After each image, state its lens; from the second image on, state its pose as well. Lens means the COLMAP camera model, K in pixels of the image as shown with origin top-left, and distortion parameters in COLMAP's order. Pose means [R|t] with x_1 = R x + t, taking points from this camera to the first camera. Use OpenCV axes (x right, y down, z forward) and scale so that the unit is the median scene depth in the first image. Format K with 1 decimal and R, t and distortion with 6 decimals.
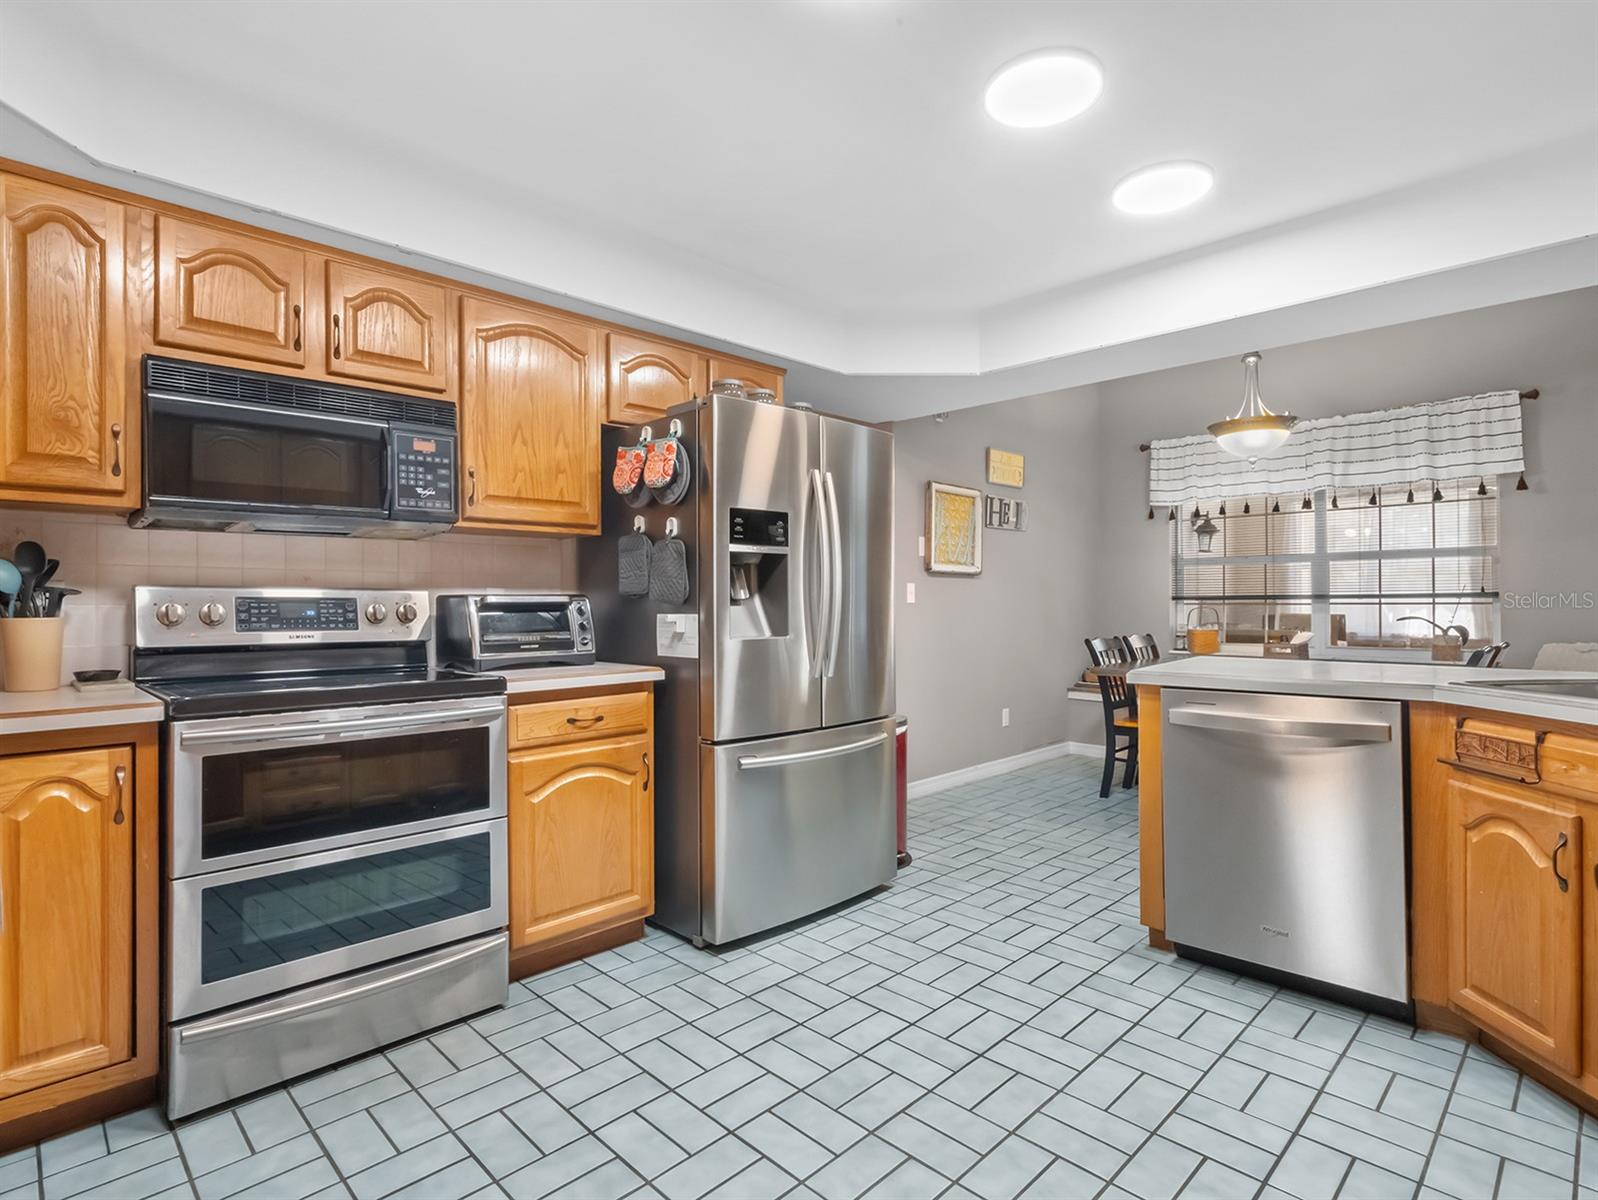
lens RADIAL K [[825.7, 0, 795.3], [0, 825.7, 598.2], [0, 0, 1]] dist [0.001368, 0.001392]
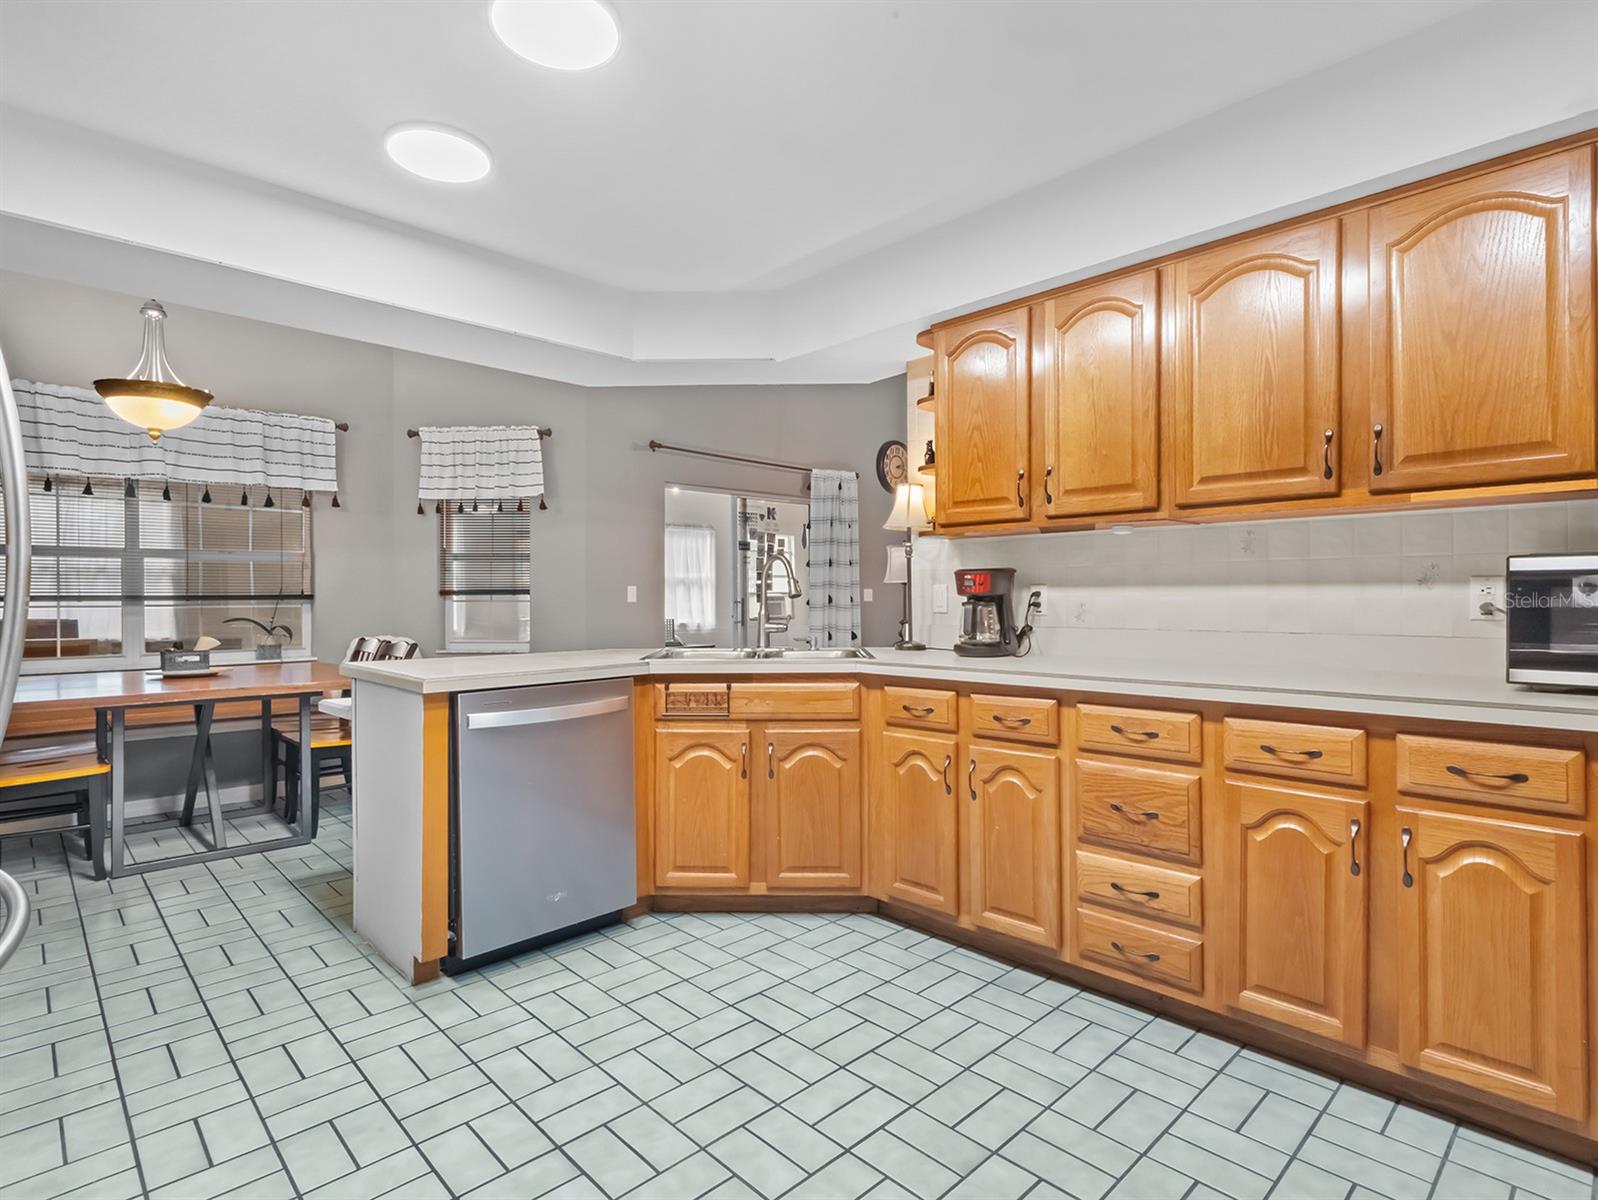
lens RADIAL K [[825.7, 0, 786.7], [0, 825.7, 600.7], [0, 0, 1]] dist [0.001368, 0.001392]
pose [[0.023996, -0.001194, 0.999711, -0.430489], [0.000164, 0.999999, 0.001190, 0.000606], [-0.999712, 0.000135, 0.023996, 0.535141]]
